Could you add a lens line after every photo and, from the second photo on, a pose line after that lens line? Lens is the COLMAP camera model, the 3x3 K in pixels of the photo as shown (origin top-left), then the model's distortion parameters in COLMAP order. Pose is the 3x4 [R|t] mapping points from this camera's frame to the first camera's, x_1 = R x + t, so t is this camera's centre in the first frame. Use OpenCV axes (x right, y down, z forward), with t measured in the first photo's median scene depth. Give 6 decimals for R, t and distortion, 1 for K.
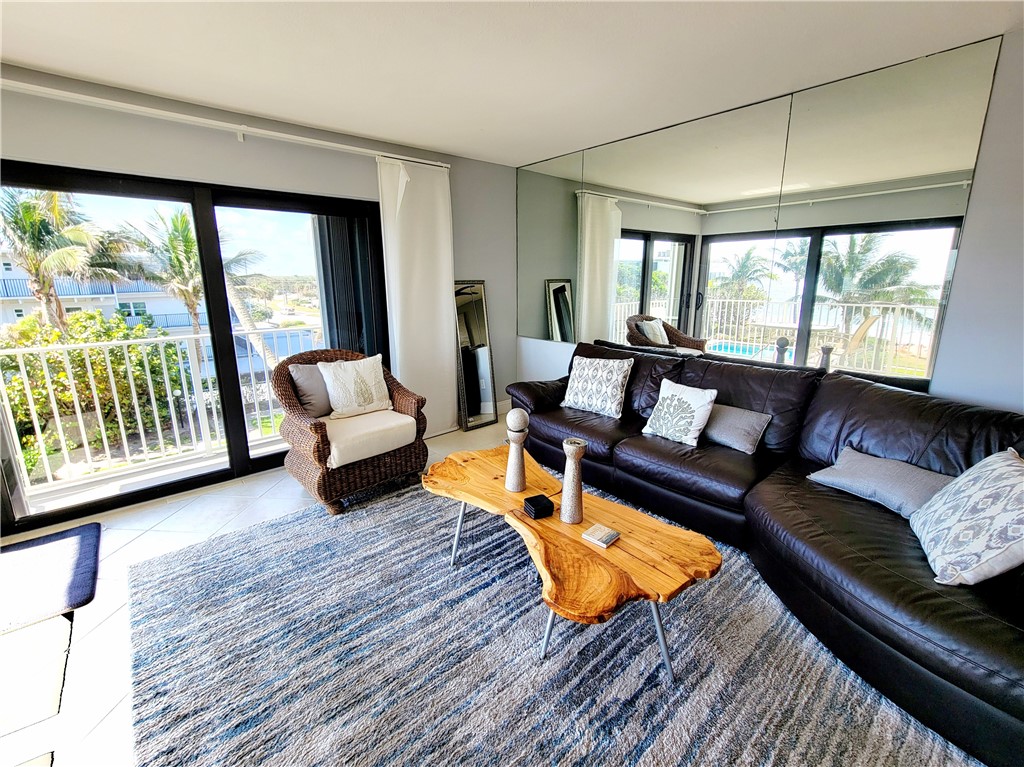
lens RADIAL K [[441.1, 0, 505.9], [0, 441.1, 375.0], [0, 0, 1]] dist [-0.002641, -0.000156]
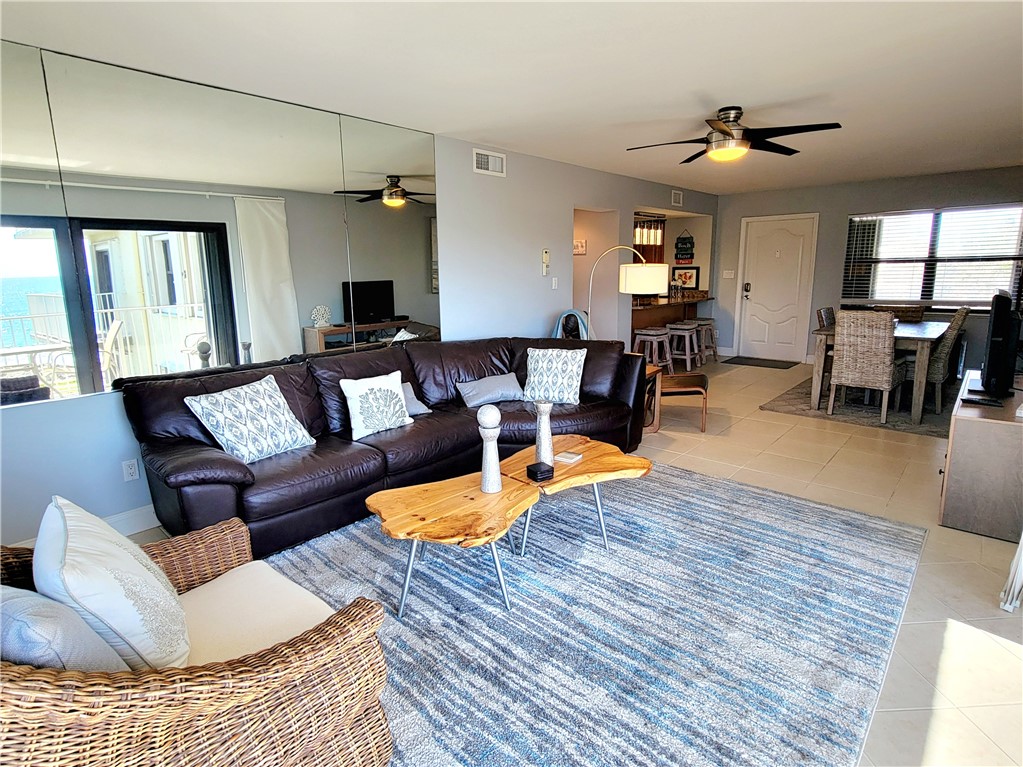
lens RADIAL K [[544.5, 0, 508.3], [0, 544.5, 379.9], [0, 0, 1]] dist [-0.004526, -0.000055]
pose [[-0.124382, -0.191895, 0.973502, -0.944351], [0.234353, 0.947681, 0.216747, -0.186288], [-0.964162, 0.255102, -0.072903, 0.869906]]
